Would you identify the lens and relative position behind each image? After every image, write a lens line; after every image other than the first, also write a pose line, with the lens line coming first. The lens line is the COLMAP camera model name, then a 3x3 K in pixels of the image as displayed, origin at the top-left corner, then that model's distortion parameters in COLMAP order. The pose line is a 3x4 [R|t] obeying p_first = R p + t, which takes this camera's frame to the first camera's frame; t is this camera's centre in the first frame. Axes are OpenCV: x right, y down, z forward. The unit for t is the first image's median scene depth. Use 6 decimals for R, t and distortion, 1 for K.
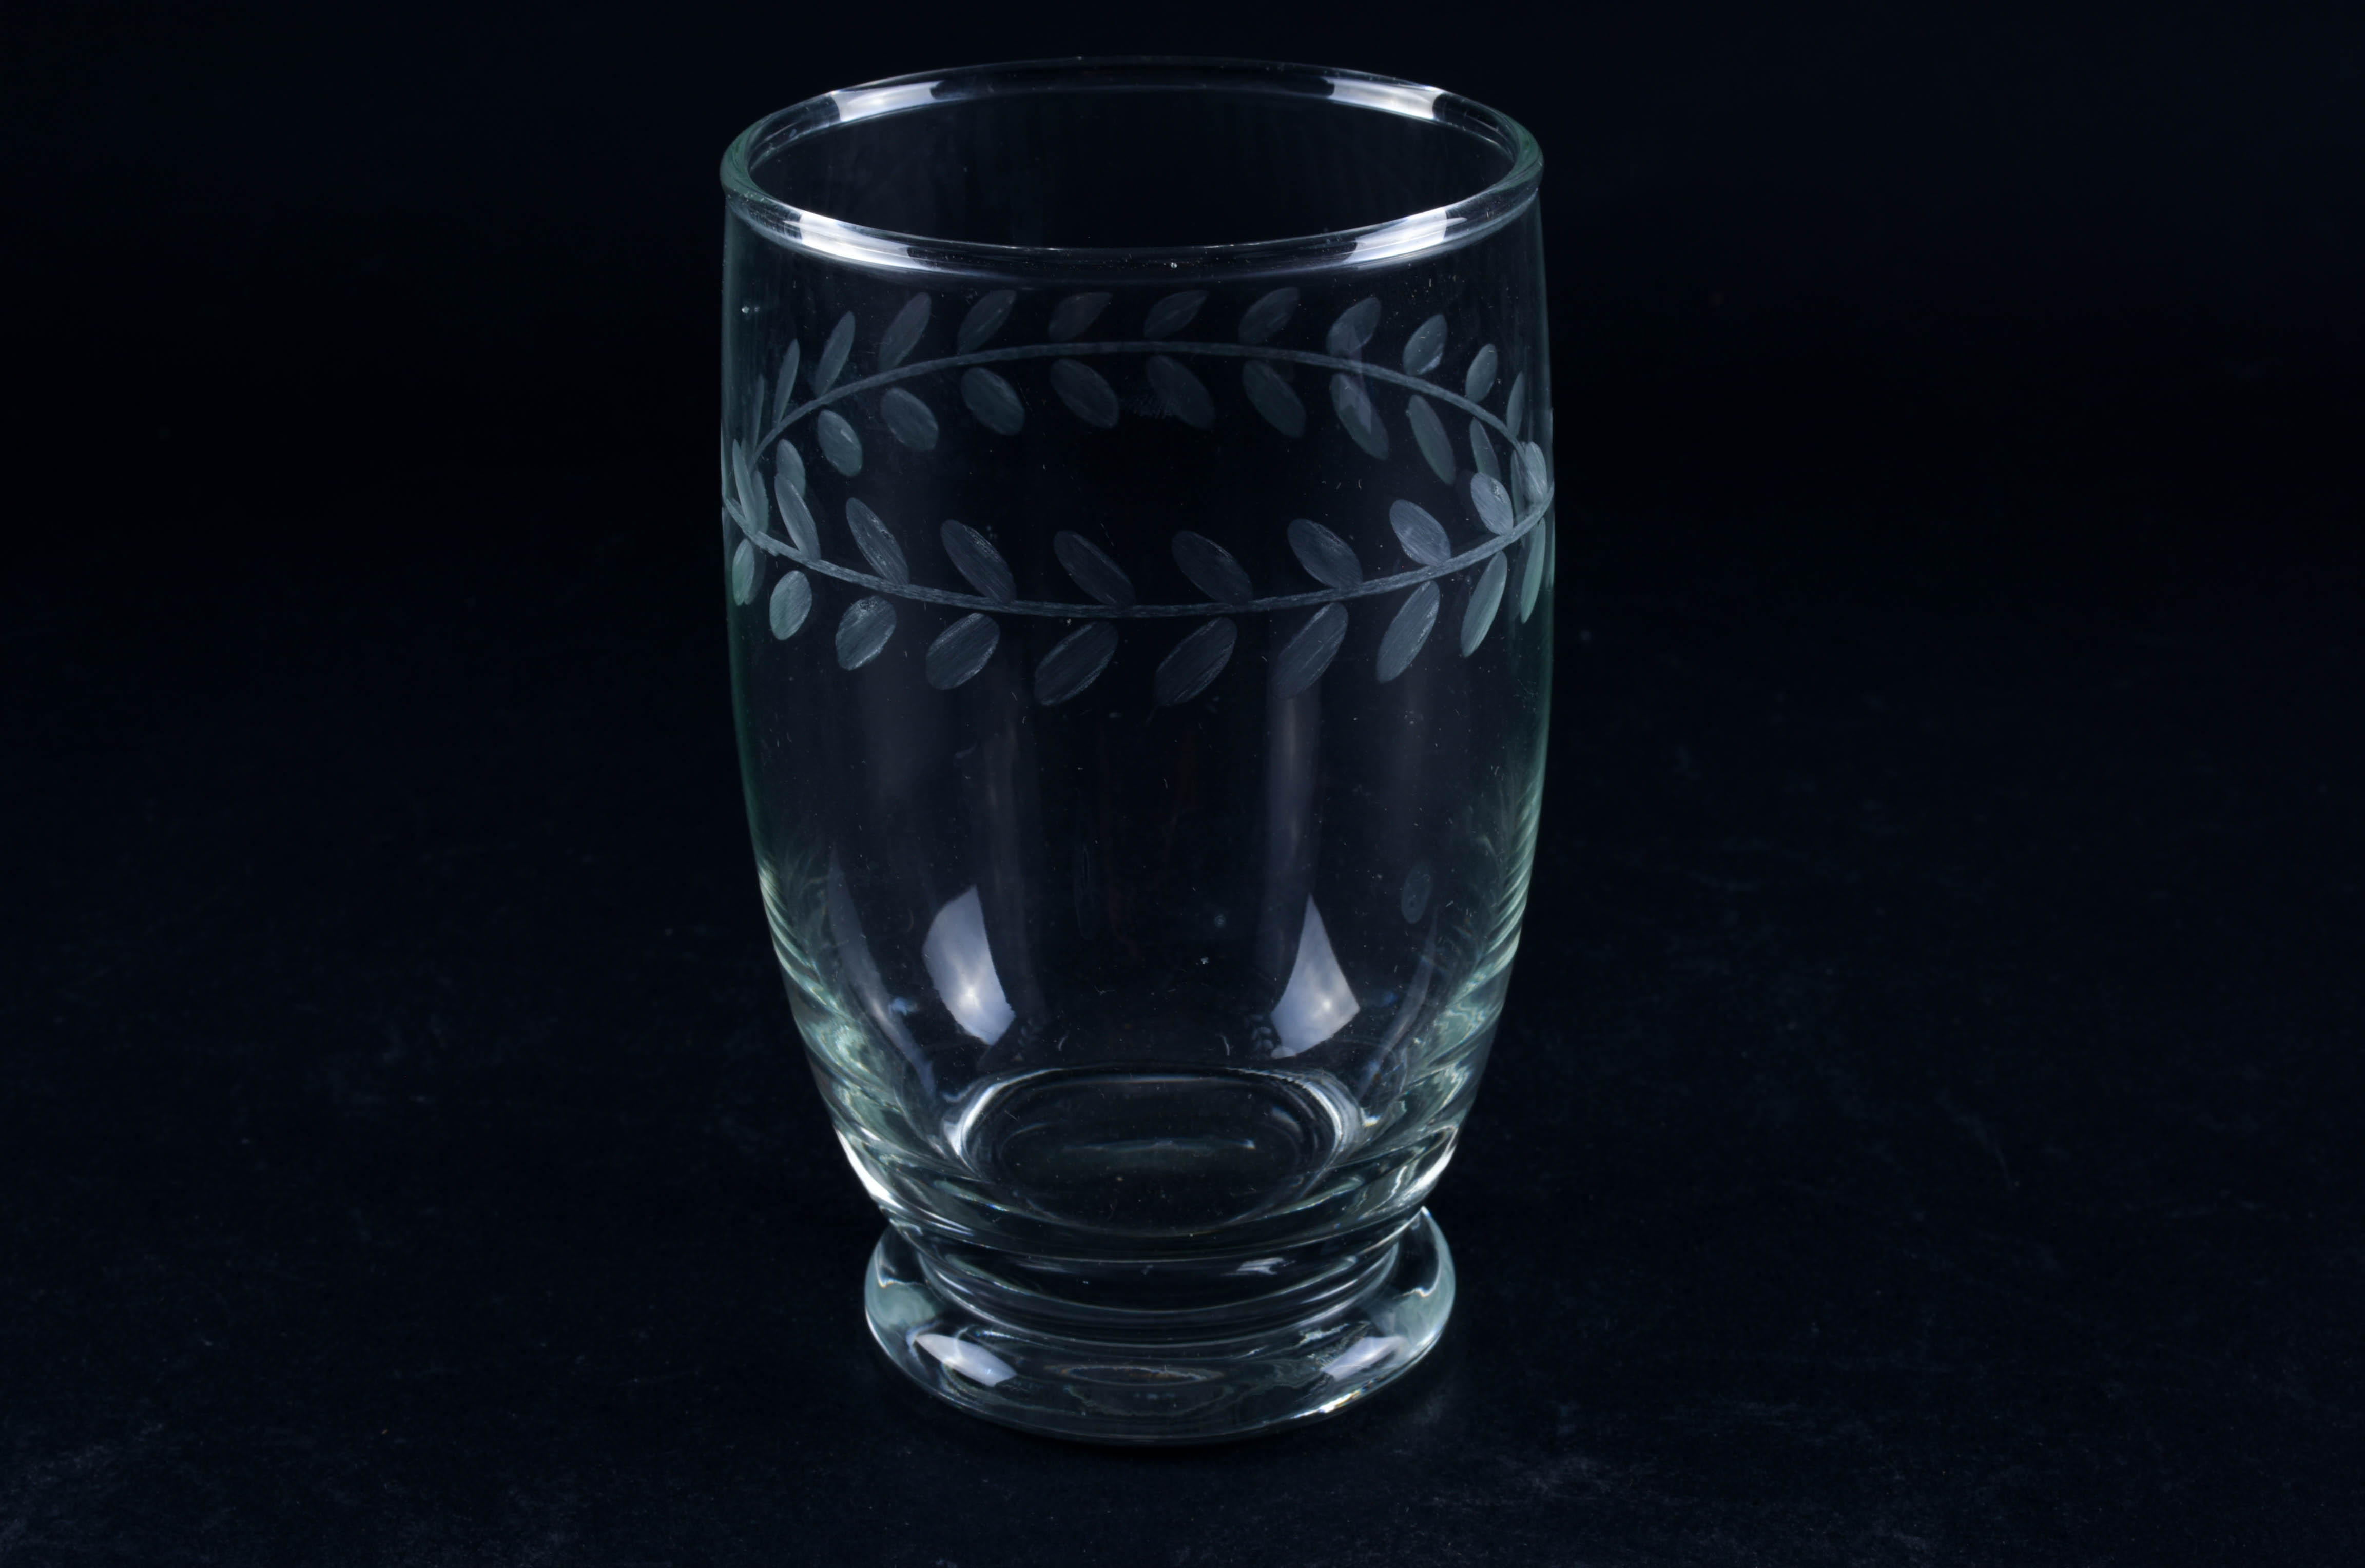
lens RADIAL K [[3993.8, 0, 1358.1], [0, 3993.8, 784.3], [0, 0, 1]] dist [0.003811, -0.009534]
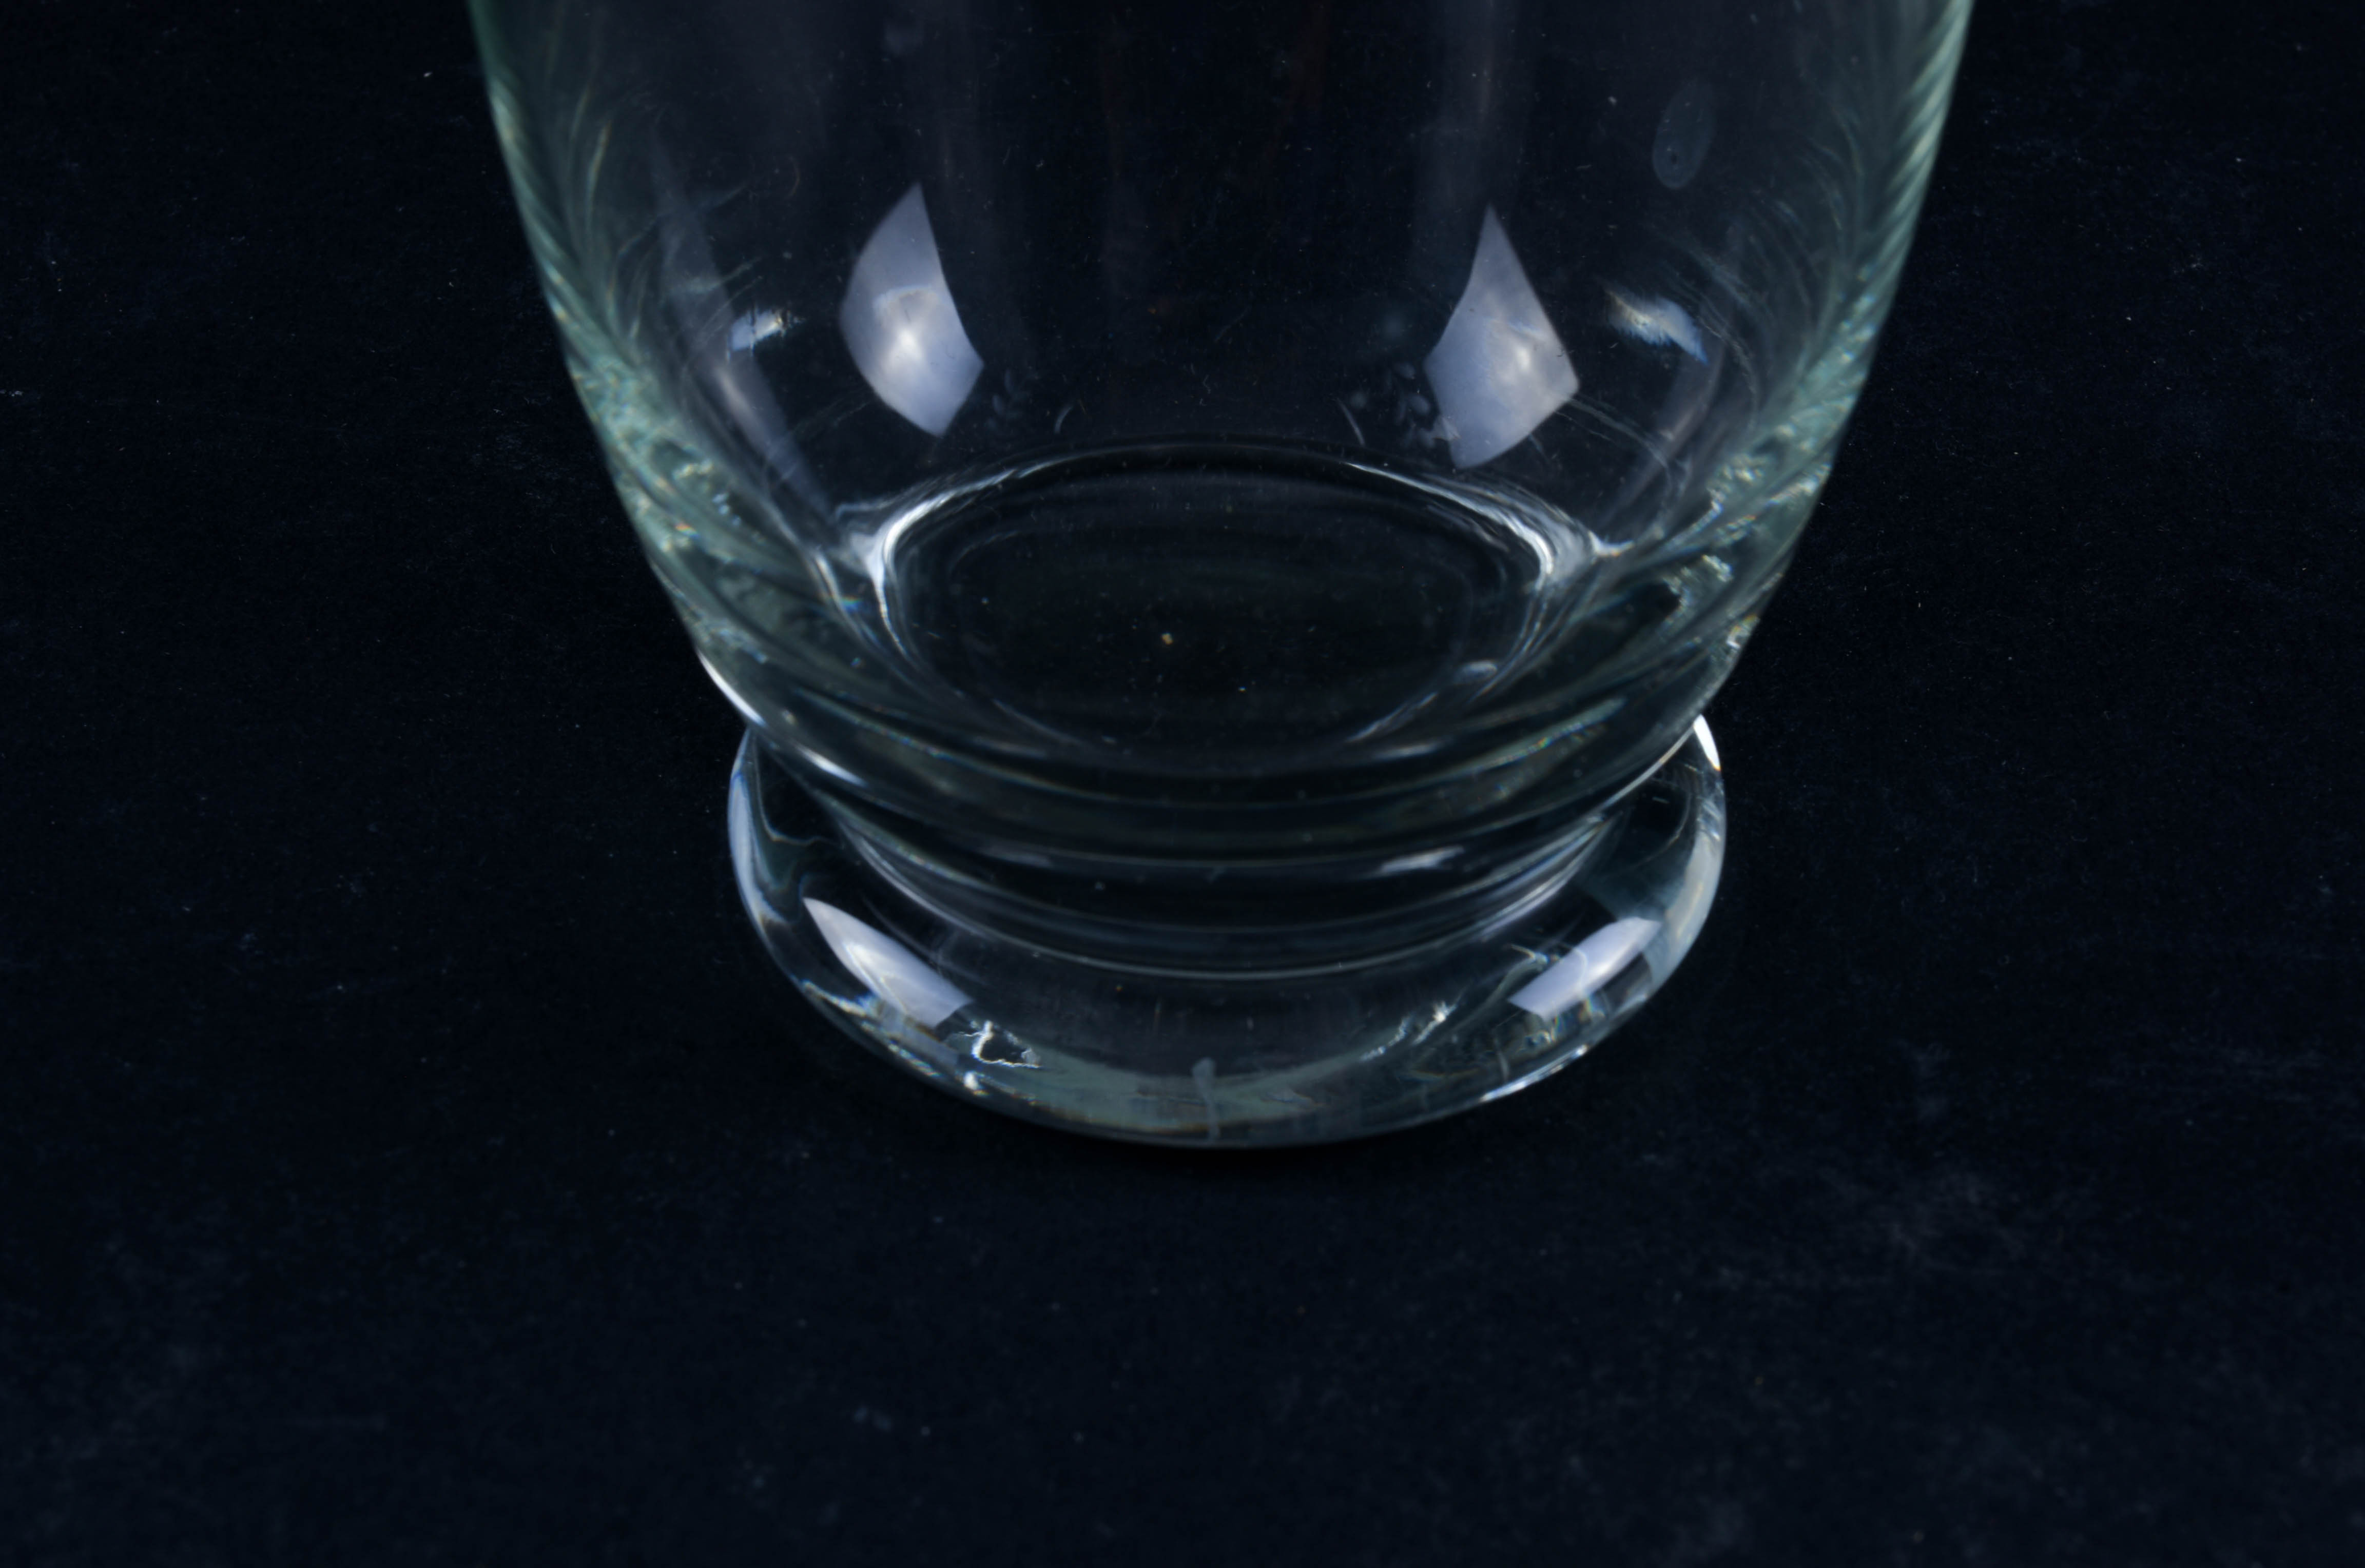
lens RADIAL K [[4698.8, 0, 1254.9], [0, 4698.8, 986.8], [0, 0, 1]] dist [-0.018303, -0.020195]
pose [[0.999705, 0.016669, -0.017690, -0.034778], [-0.011246, 0.962423, 0.271321, -0.040034], [0.021548, -0.271042, 0.962326, 0.344404]]
